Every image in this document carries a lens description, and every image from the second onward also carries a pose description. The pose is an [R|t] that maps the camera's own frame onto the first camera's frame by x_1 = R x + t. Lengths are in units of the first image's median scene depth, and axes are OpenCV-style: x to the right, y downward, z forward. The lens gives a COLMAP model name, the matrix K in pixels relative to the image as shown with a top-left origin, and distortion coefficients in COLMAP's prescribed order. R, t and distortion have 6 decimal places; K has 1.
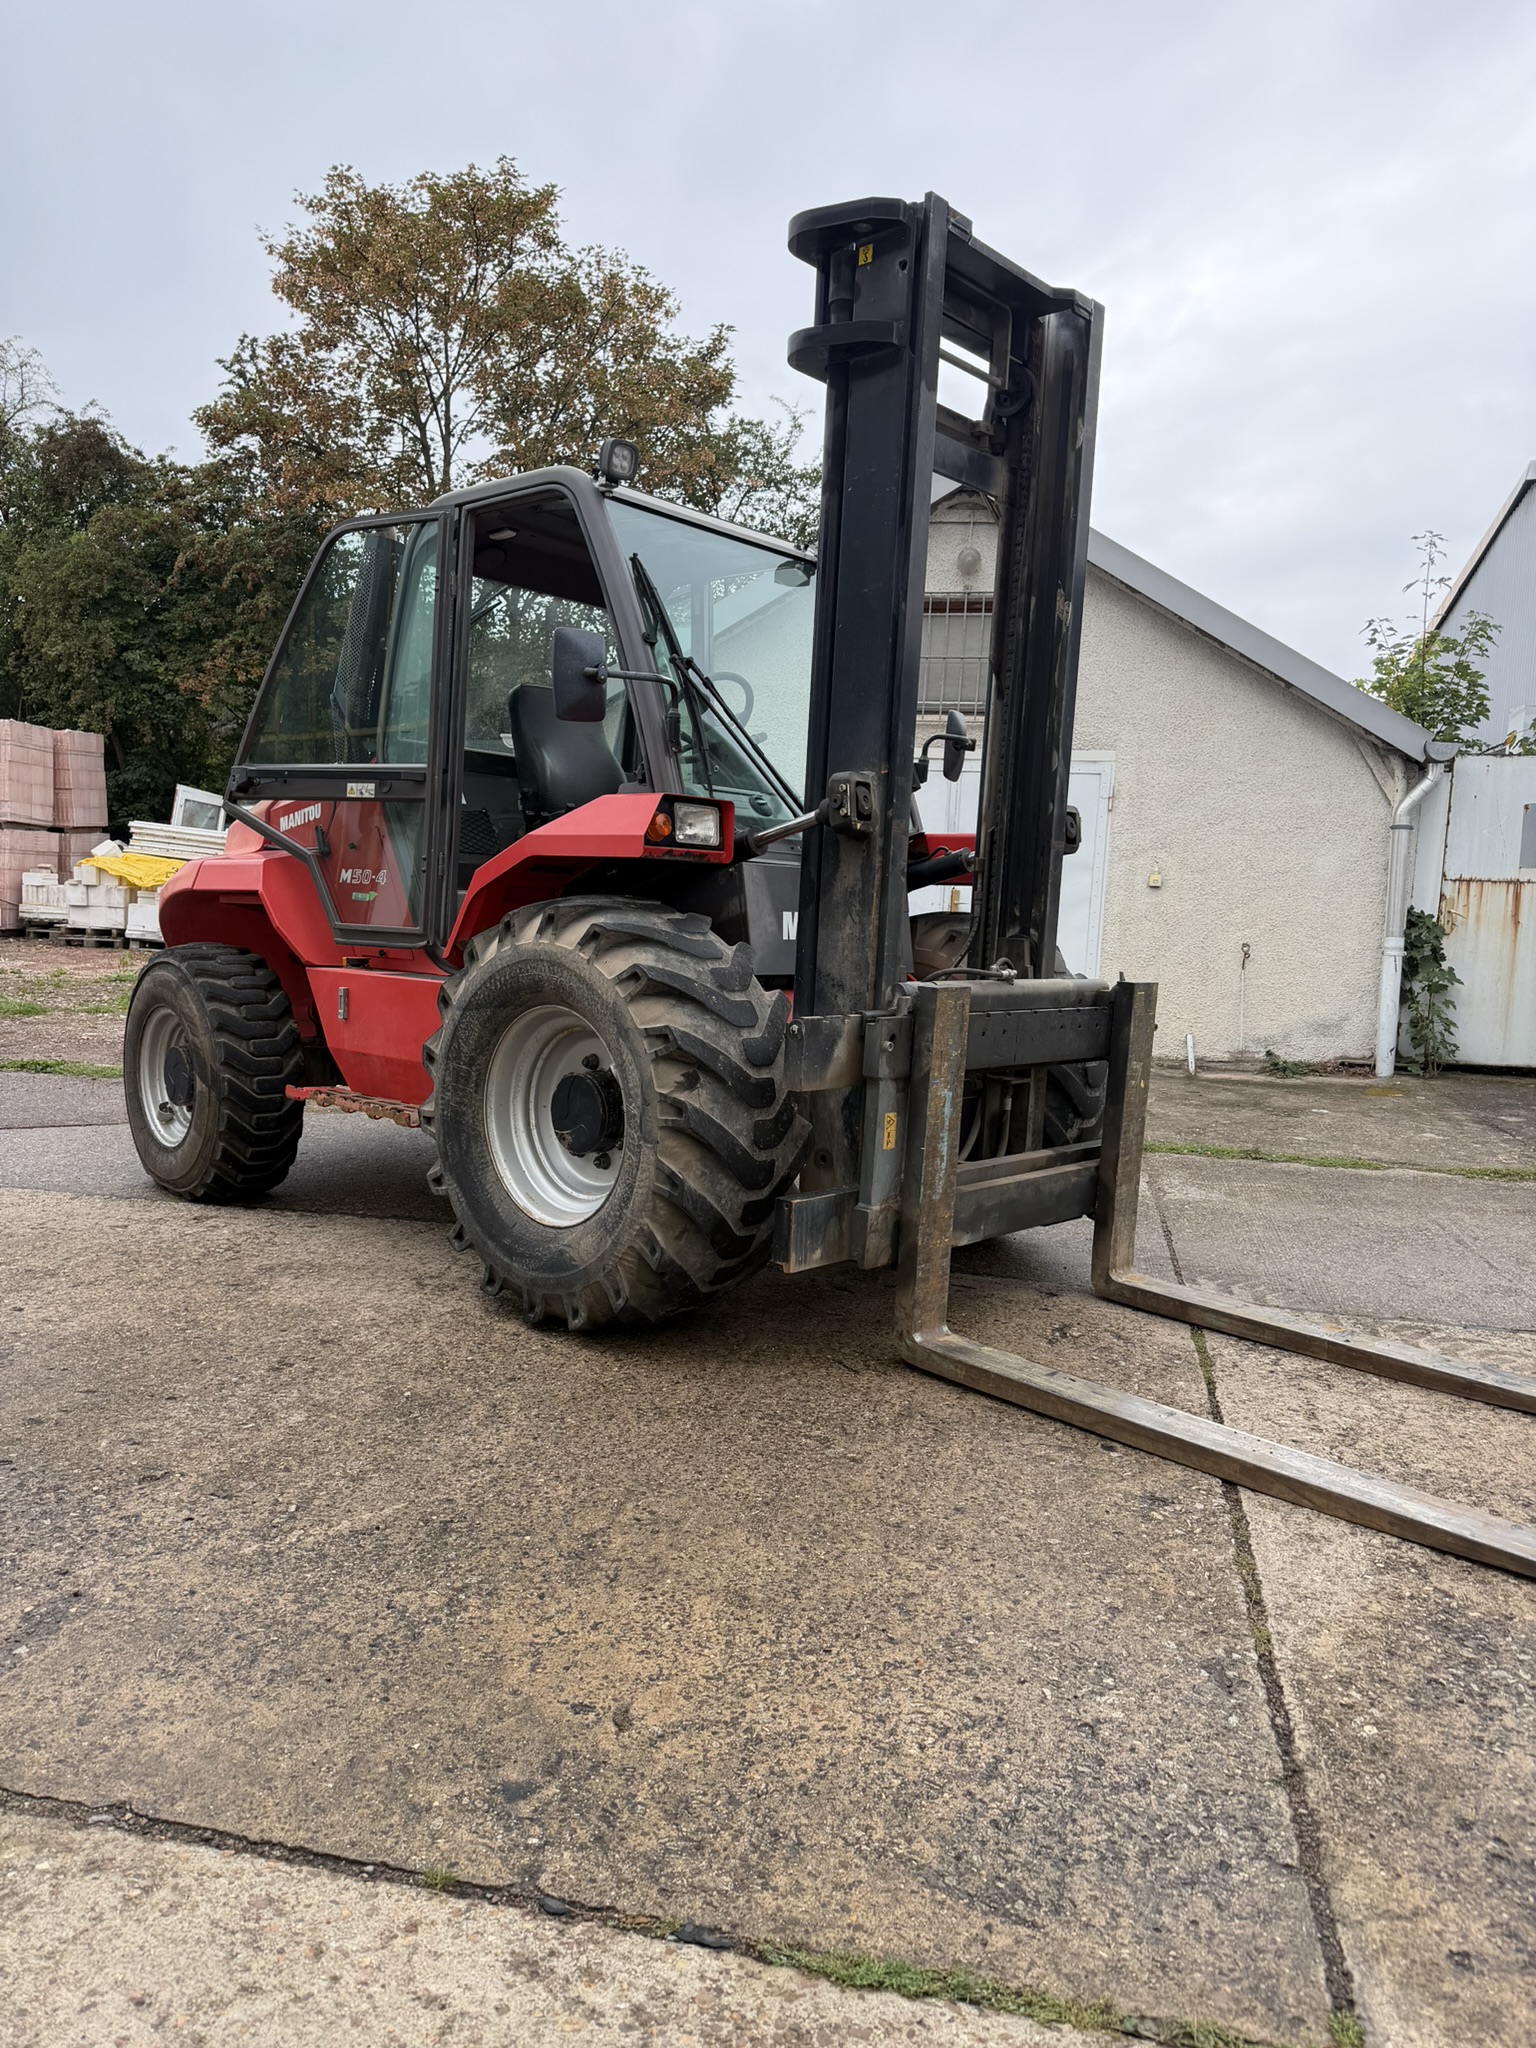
lens RADIAL K [[1416.3, 0, 768.0], [0, 1416.3, 1024.0], [0, 0, 1]] dist [0.170155, -0.335792]
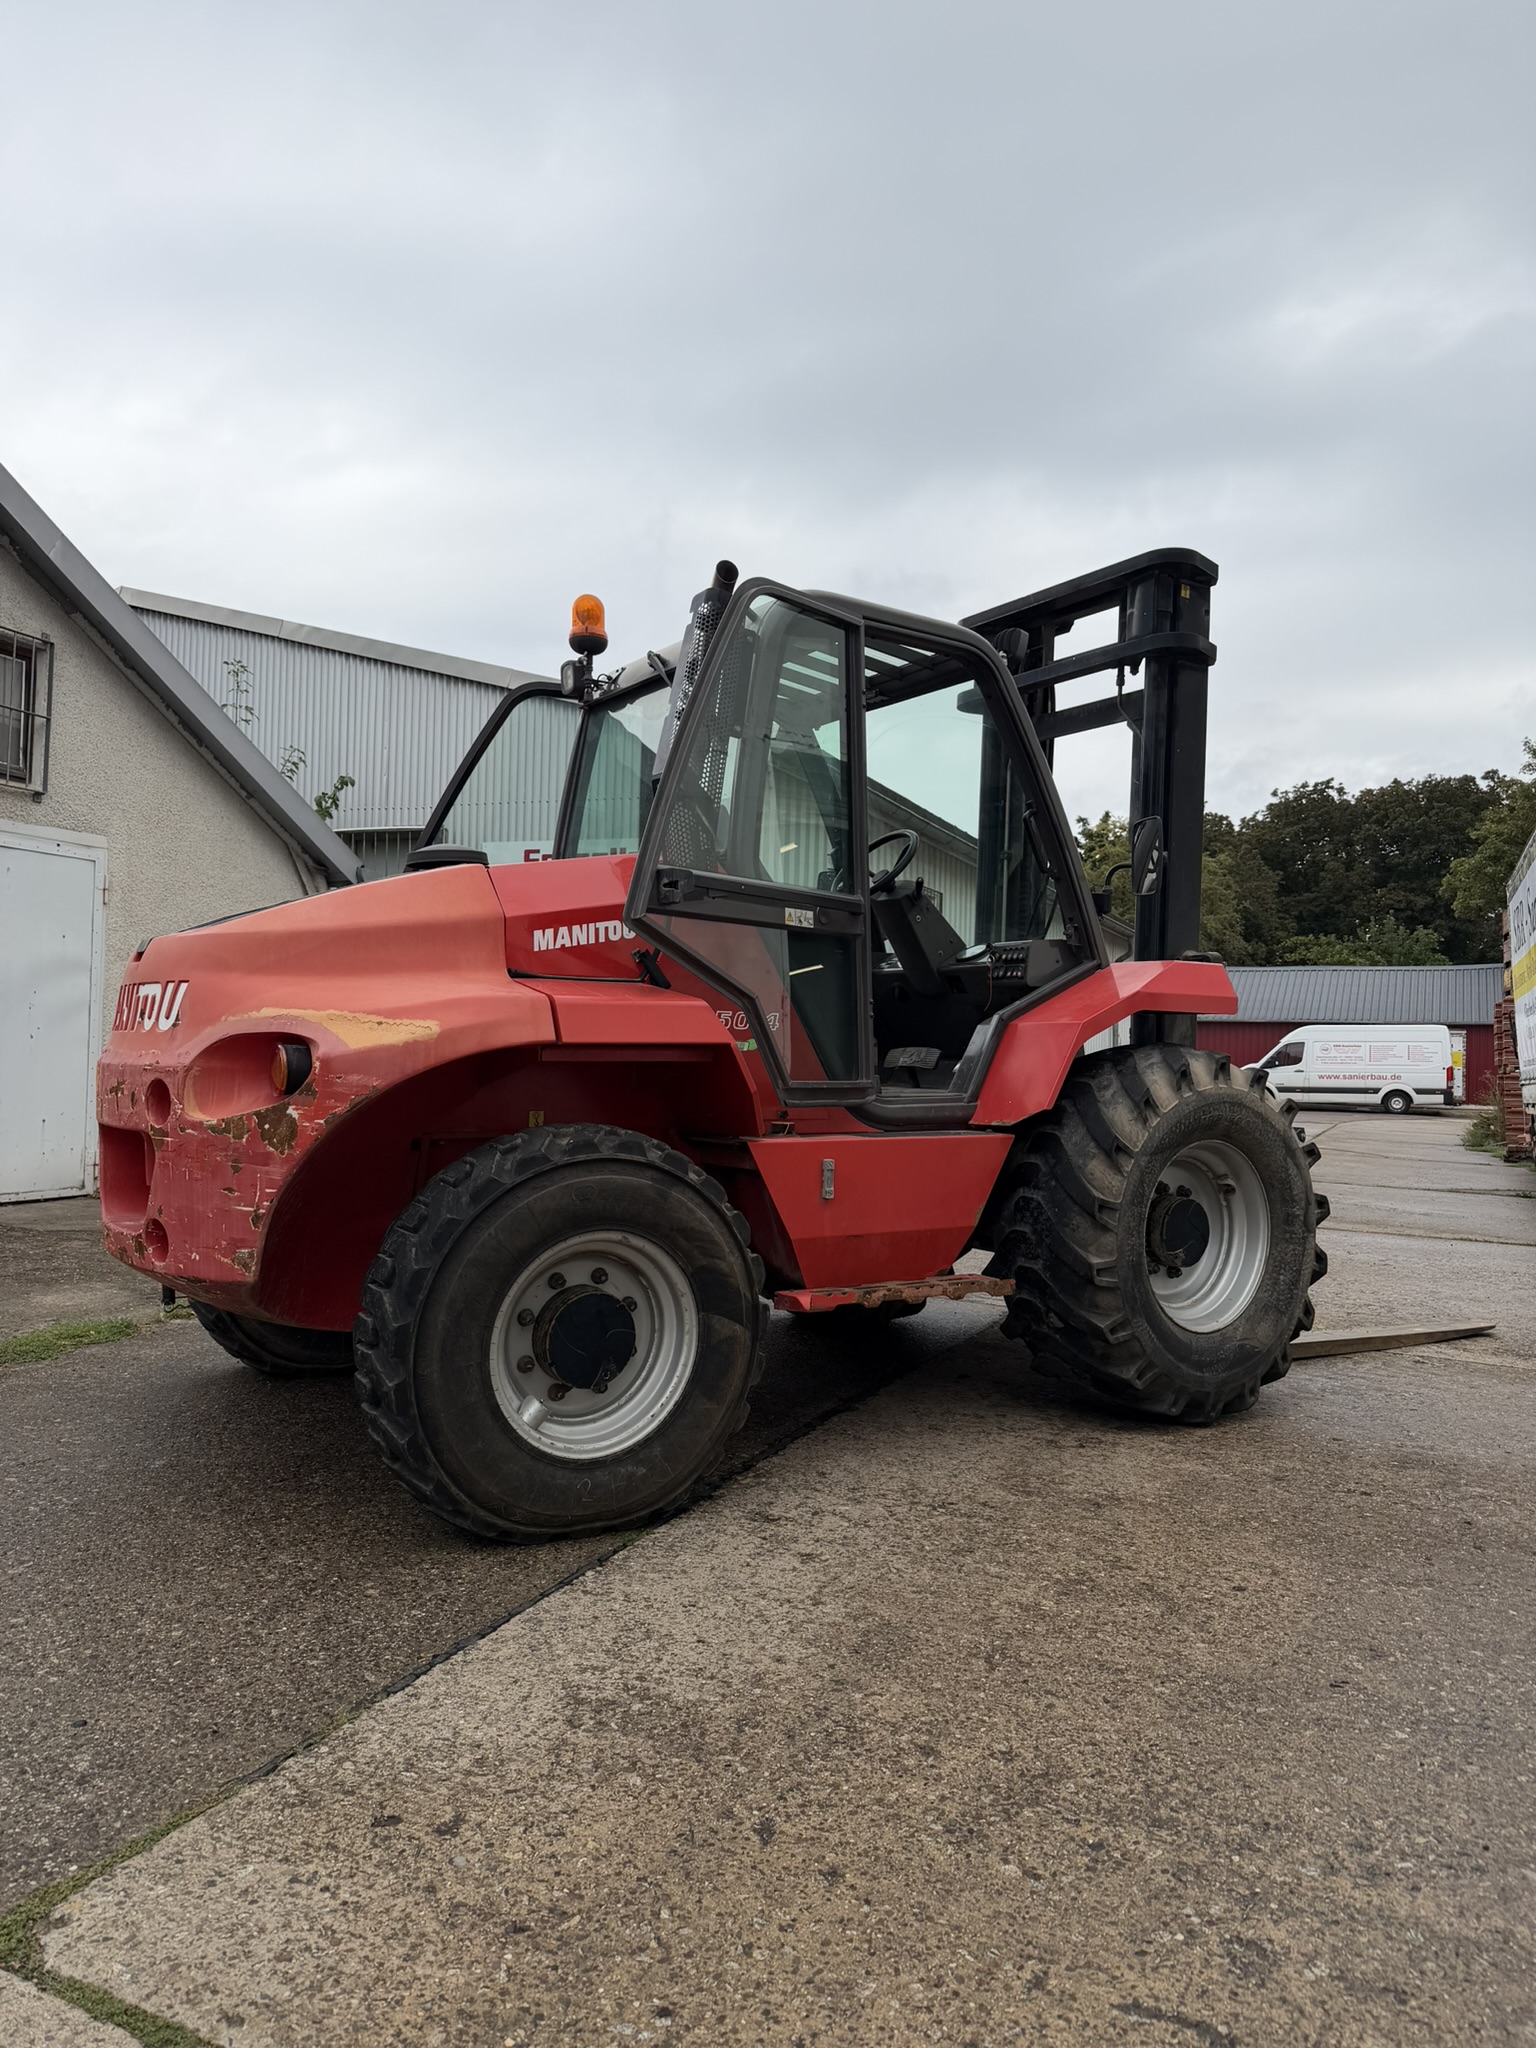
lens RADIAL K [[1416.3, 0, 768.0], [0, 1416.3, 1024.0], [0, 0, 1]] dist [0.170155, -0.335792]
pose [[0.226983, -0.018487, 0.973723, -1.315141], [0.066482, 0.997782, 0.003446, -0.130064], [-0.971627, 0.063953, 0.227708, 1.025238]]
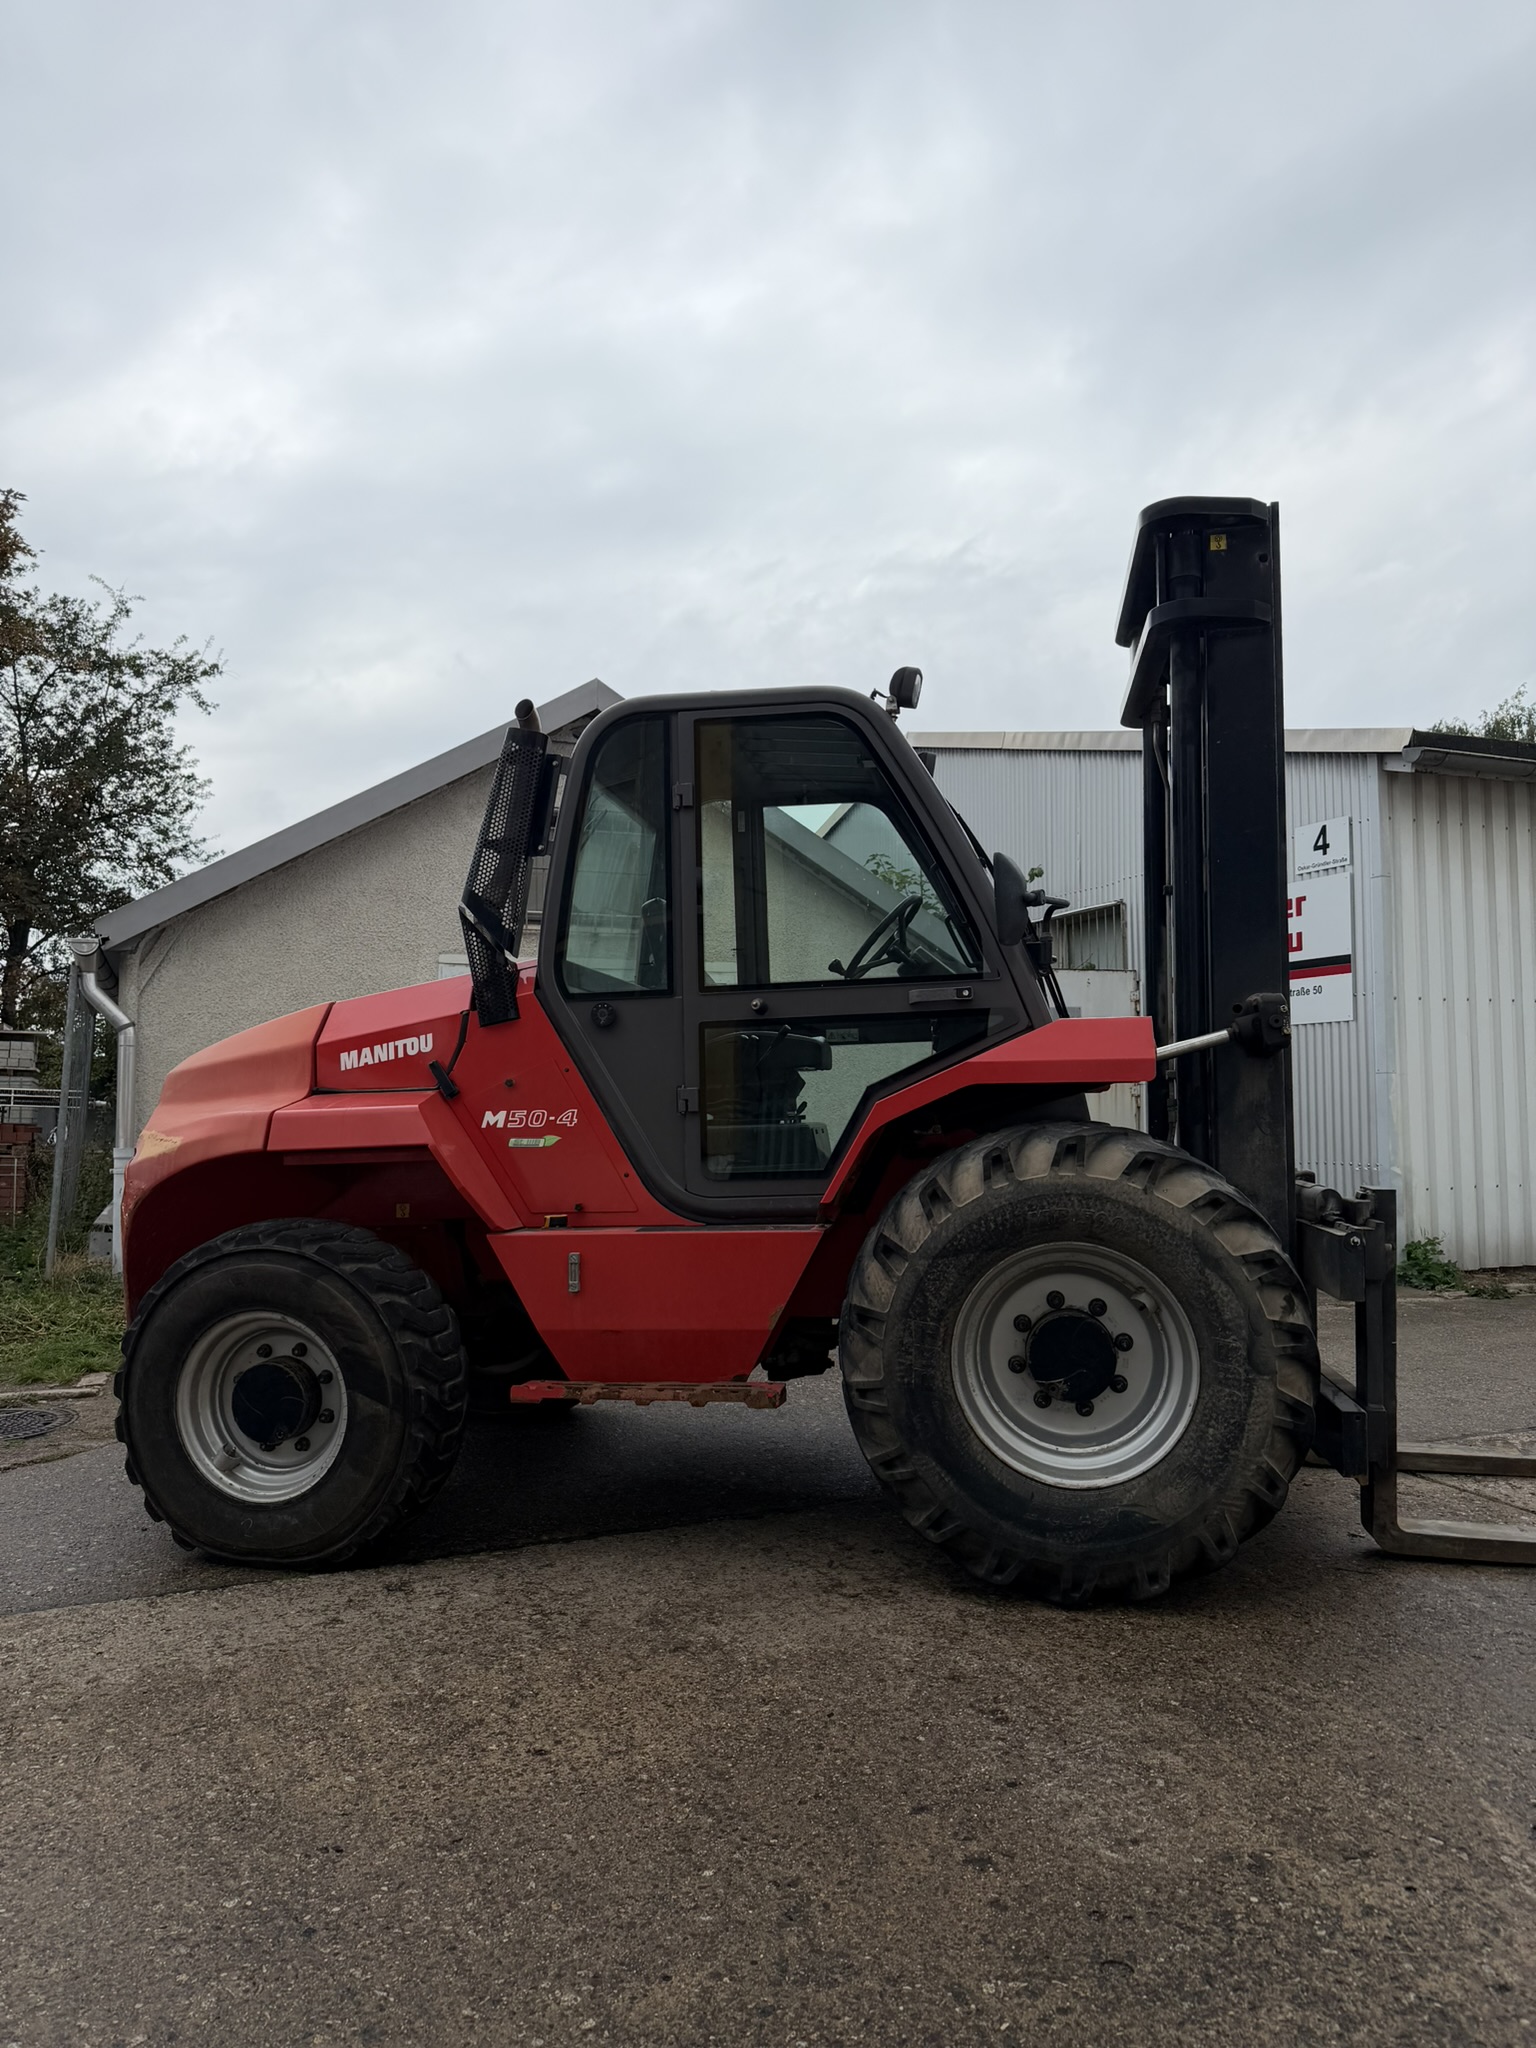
lens RADIAL K [[1416.3, 0, 768.0], [0, 1416.3, 1024.0], [0, 0, 1]] dist [0.170155, -0.335792]
pose [[0.840008, -0.022641, 0.542102, -0.783013], [0.096409, 0.989458, -0.108066, -0.068897], [-0.533940, 0.143040, 0.833335, 0.285275]]
